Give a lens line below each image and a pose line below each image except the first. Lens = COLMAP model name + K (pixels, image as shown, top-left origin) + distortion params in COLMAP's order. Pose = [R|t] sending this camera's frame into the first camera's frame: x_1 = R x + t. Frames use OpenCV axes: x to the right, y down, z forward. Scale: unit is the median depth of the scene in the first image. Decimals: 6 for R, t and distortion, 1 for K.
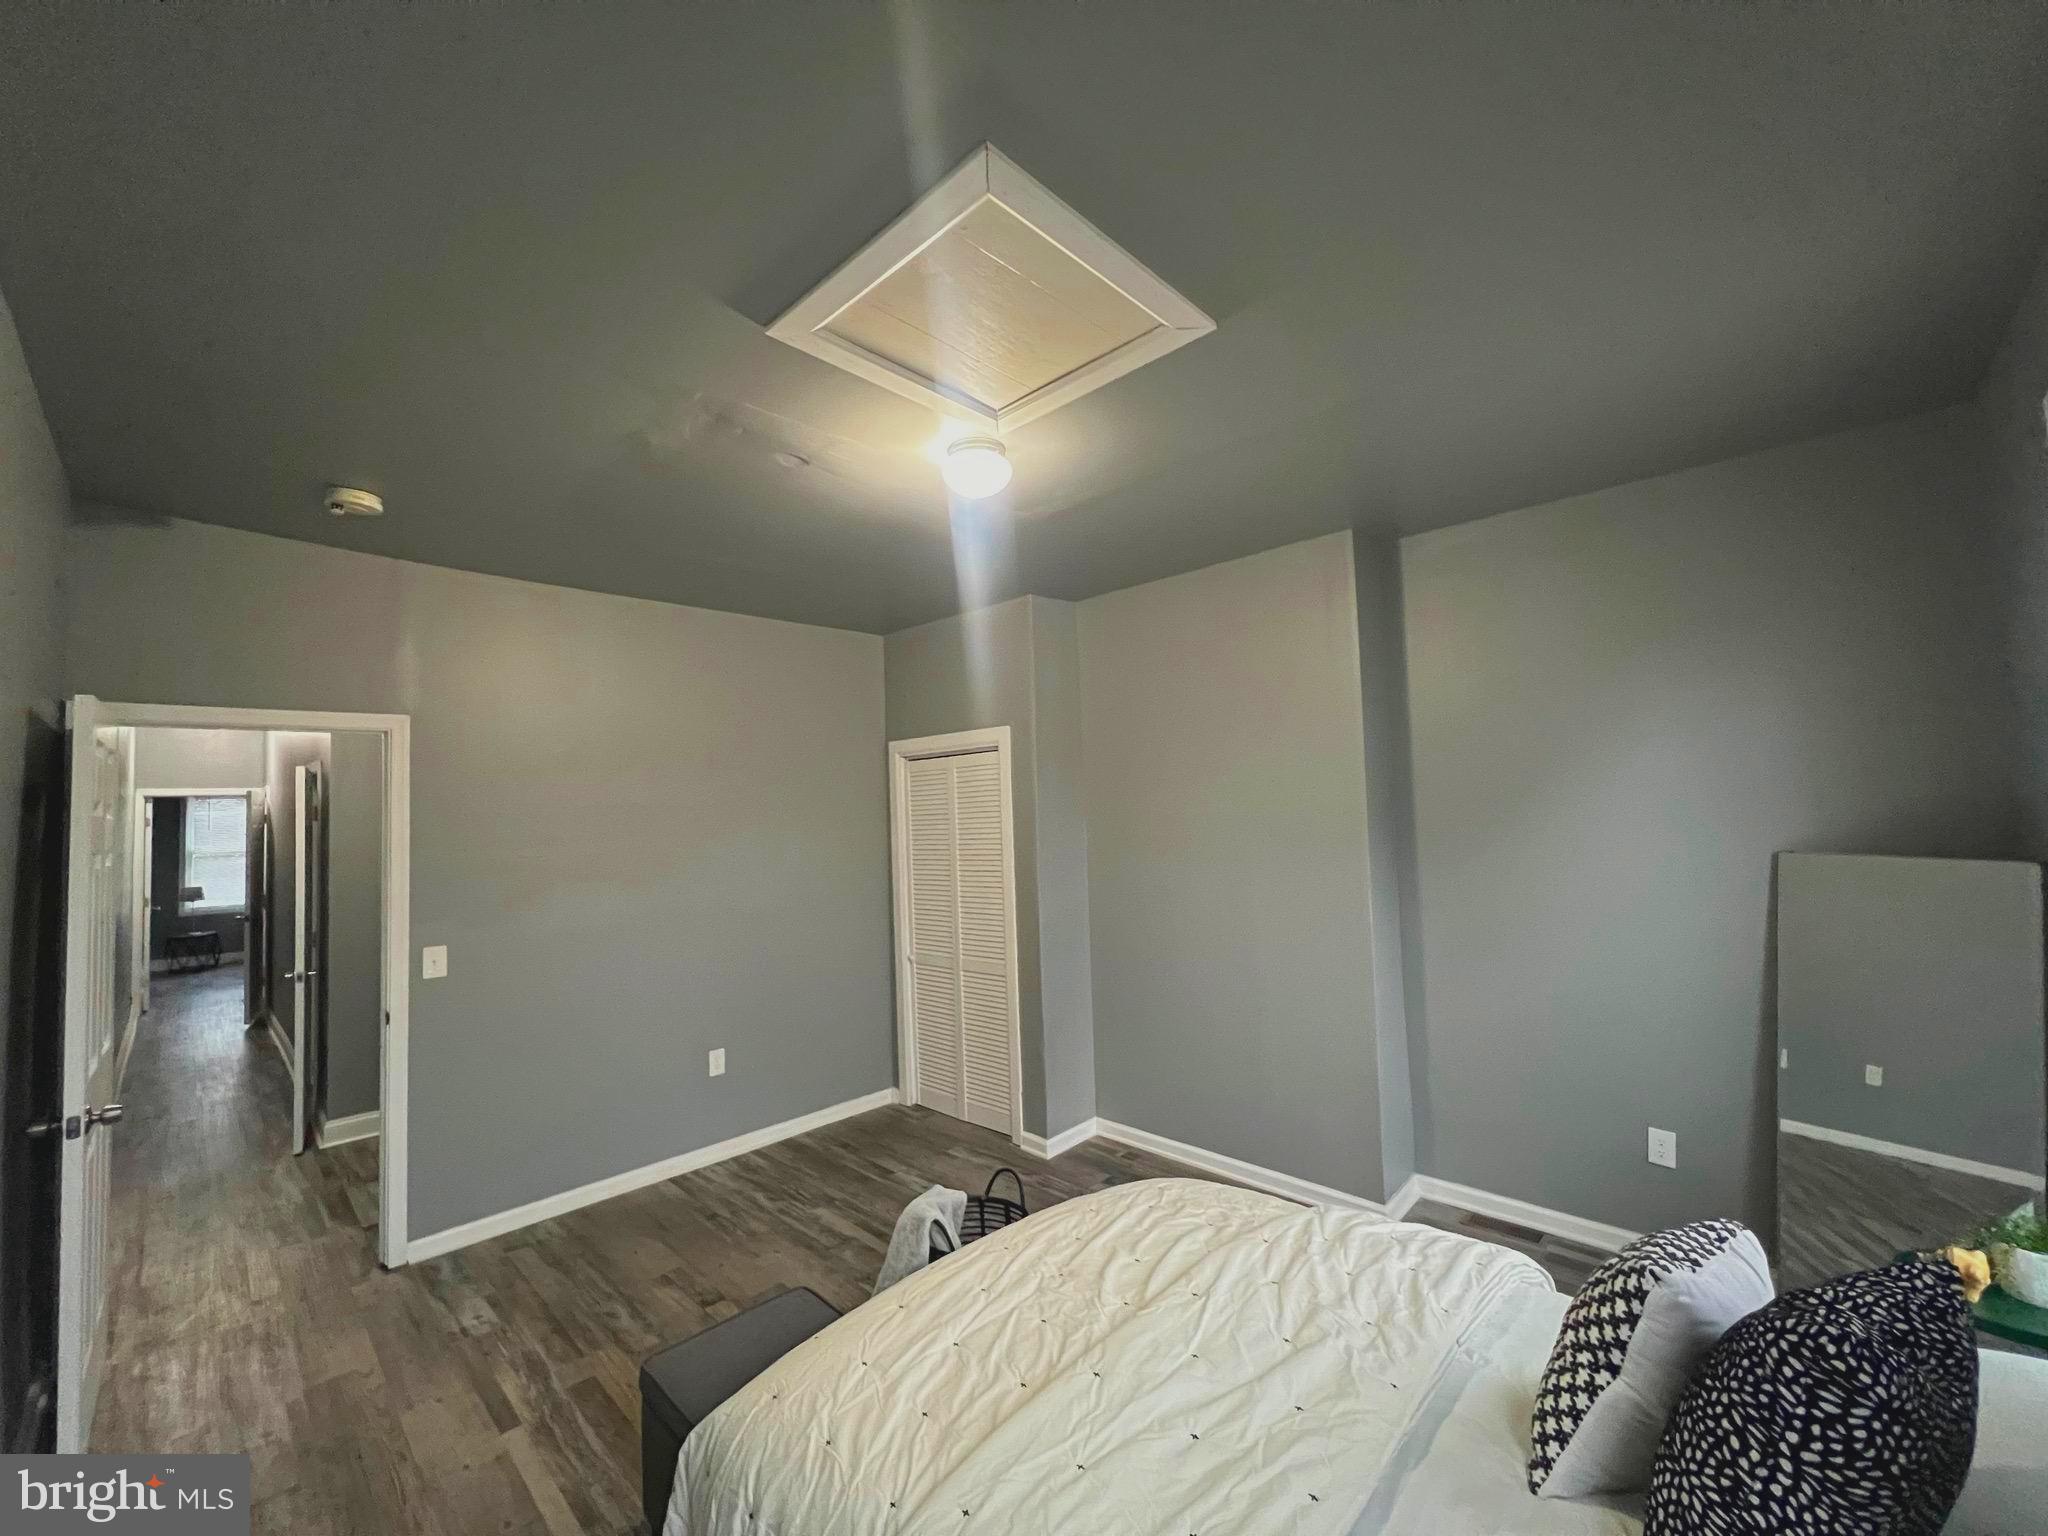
lens RADIAL K [[816.5, 0, 1032.8], [0, 816.5, 765.7], [0, 0, 1]] dist [0.000204, -0.000118]
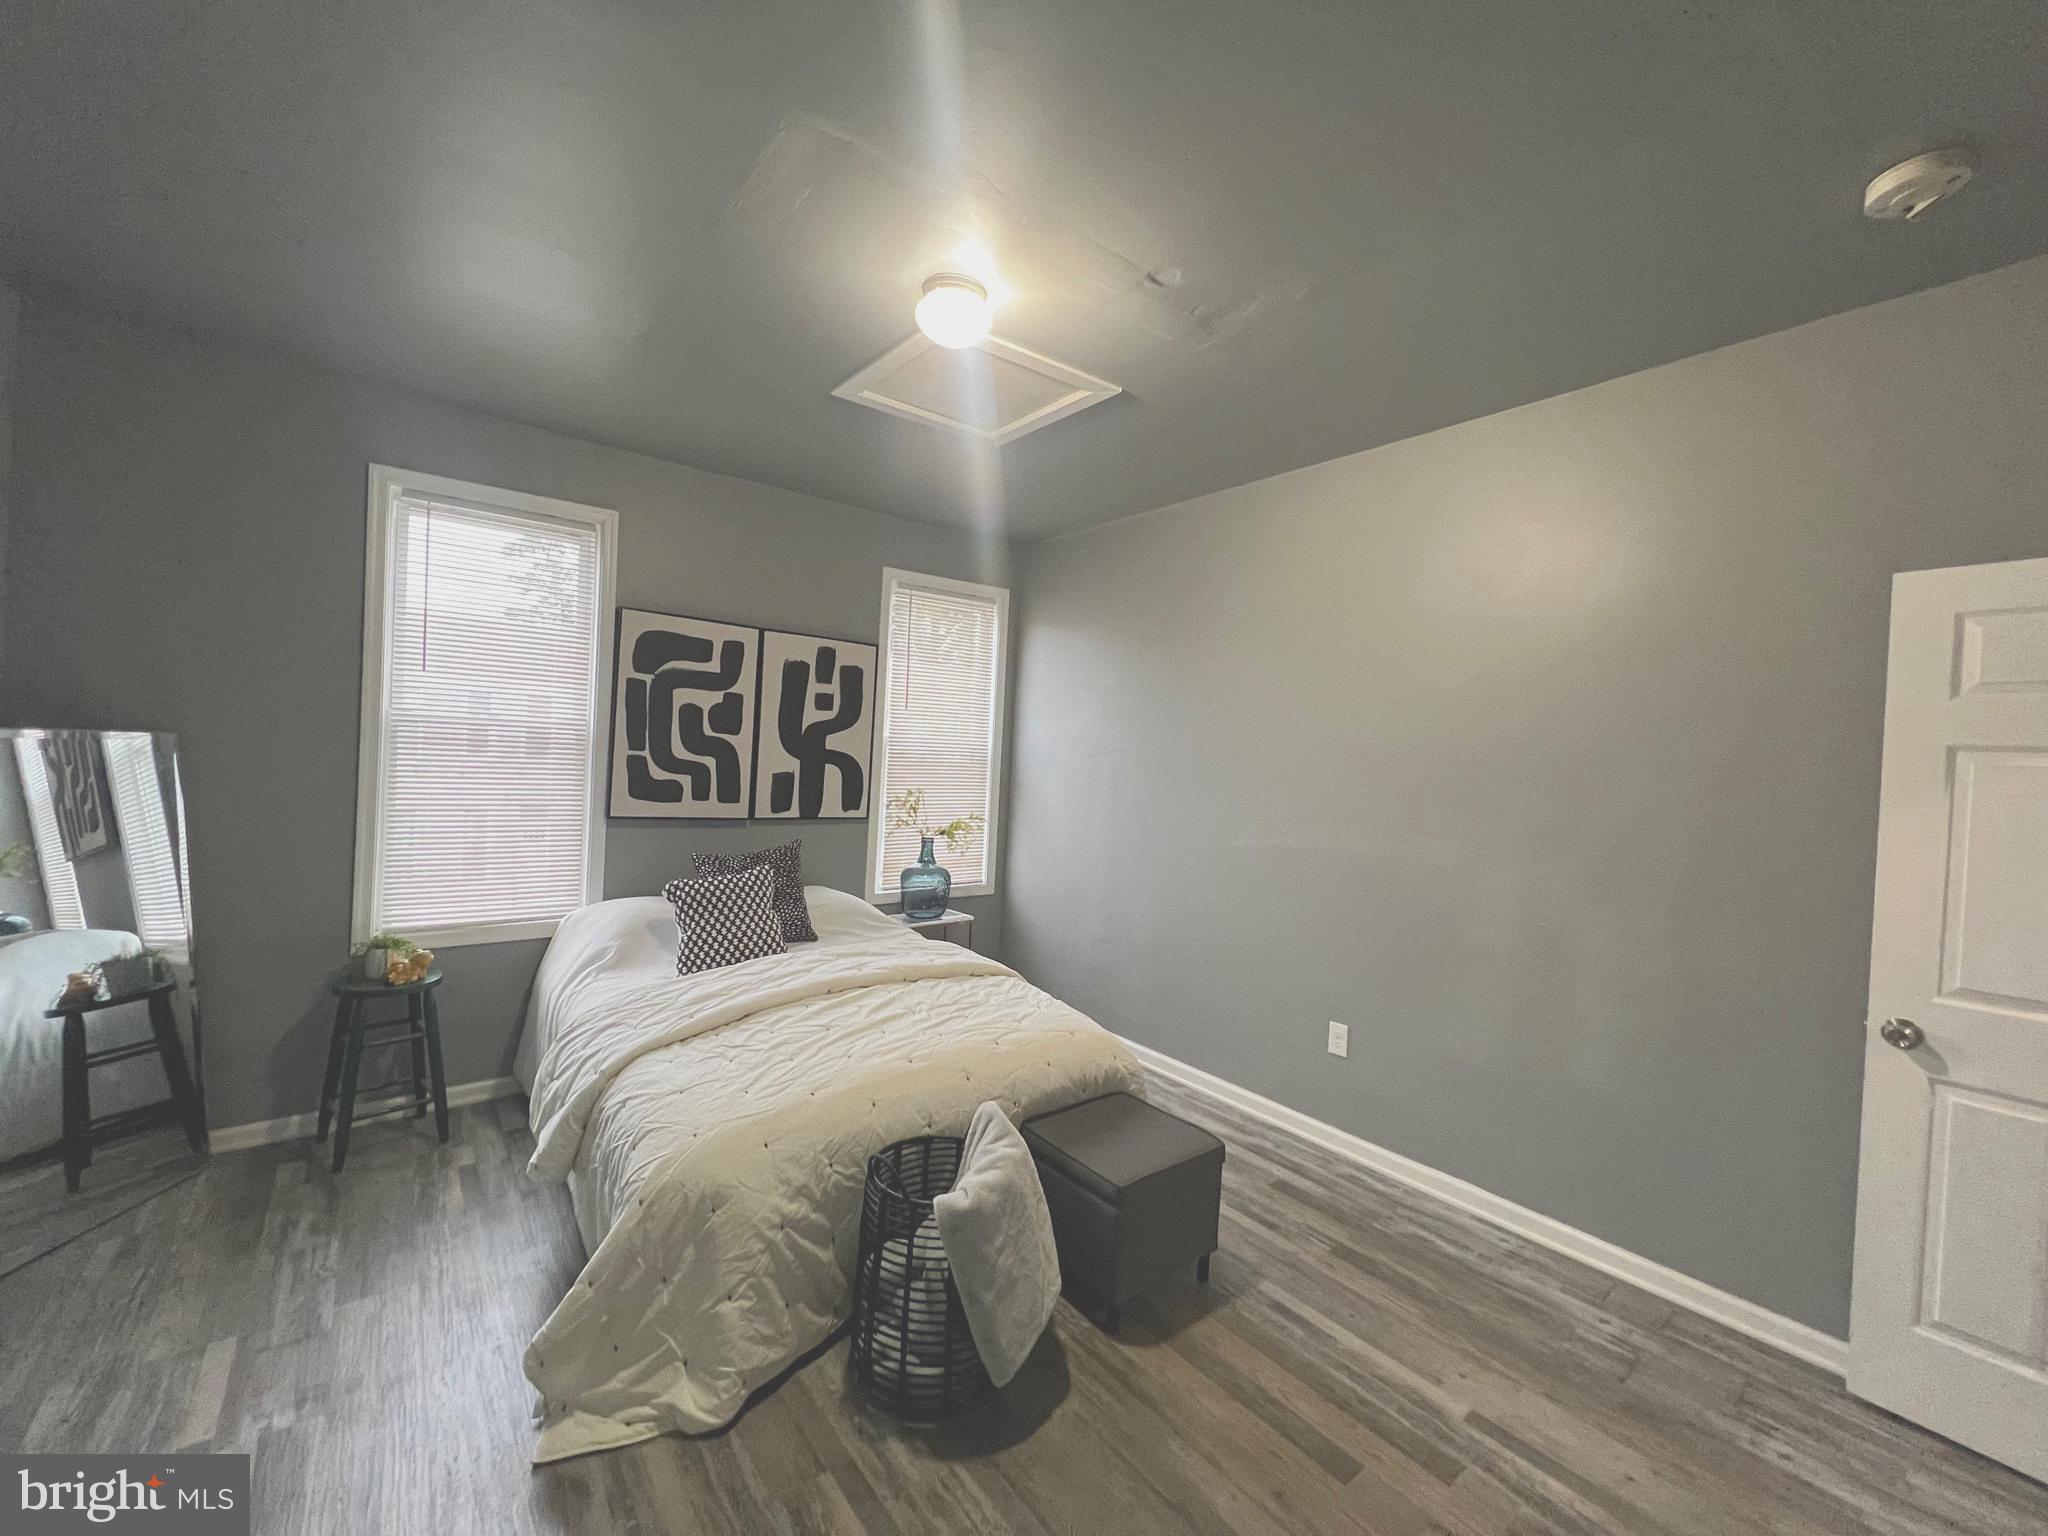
lens RADIAL K [[819.2, 0, 1025.4], [0, 819.2, 762.3], [0, 0, 1]] dist [-0.000657, 0.000251]
pose [[-0.989472, -0.014818, 0.143961, -0.234328], [-0.021748, 0.998673, -0.046683, 0.145694], [-0.143078, -0.049322, -0.988482, 1.540709]]
